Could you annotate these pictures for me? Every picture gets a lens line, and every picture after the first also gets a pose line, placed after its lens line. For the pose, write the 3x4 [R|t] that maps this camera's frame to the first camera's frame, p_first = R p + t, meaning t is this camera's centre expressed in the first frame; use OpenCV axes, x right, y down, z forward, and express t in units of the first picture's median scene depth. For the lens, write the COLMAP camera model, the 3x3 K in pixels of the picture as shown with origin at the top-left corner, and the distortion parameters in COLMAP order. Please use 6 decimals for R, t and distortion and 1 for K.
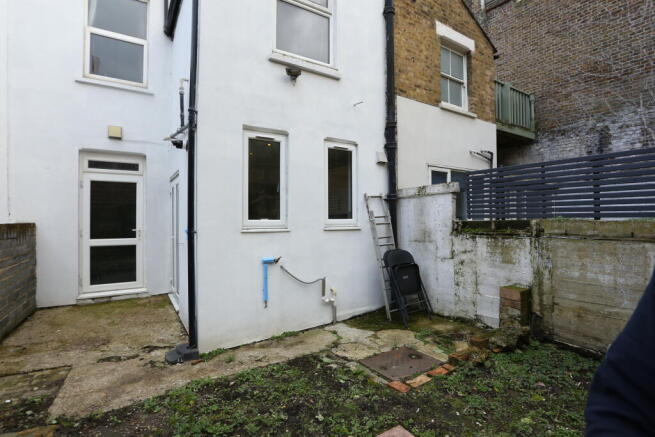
lens RADIAL K [[318.7, 0, 330.5], [0, 318.7, 217.1], [0, 0, 1]] dist [-0.038170, -0.000042]
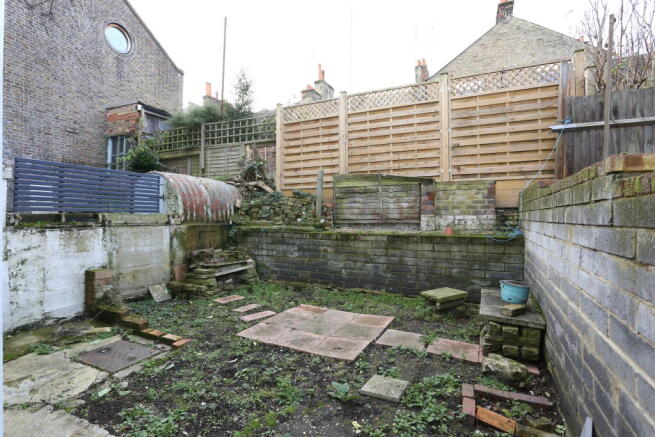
lens RADIAL K [[318.7, 0, 327.6], [0, 318.7, 216.7], [0, 0, 1]] dist [-0.038170, -0.000042]
pose [[-0.535055, 0.006310, 0.844794, -0.838416], [-0.001746, 0.999962, -0.008575, 0.029456], [-0.844815, -0.006063, -0.535024, 0.846964]]
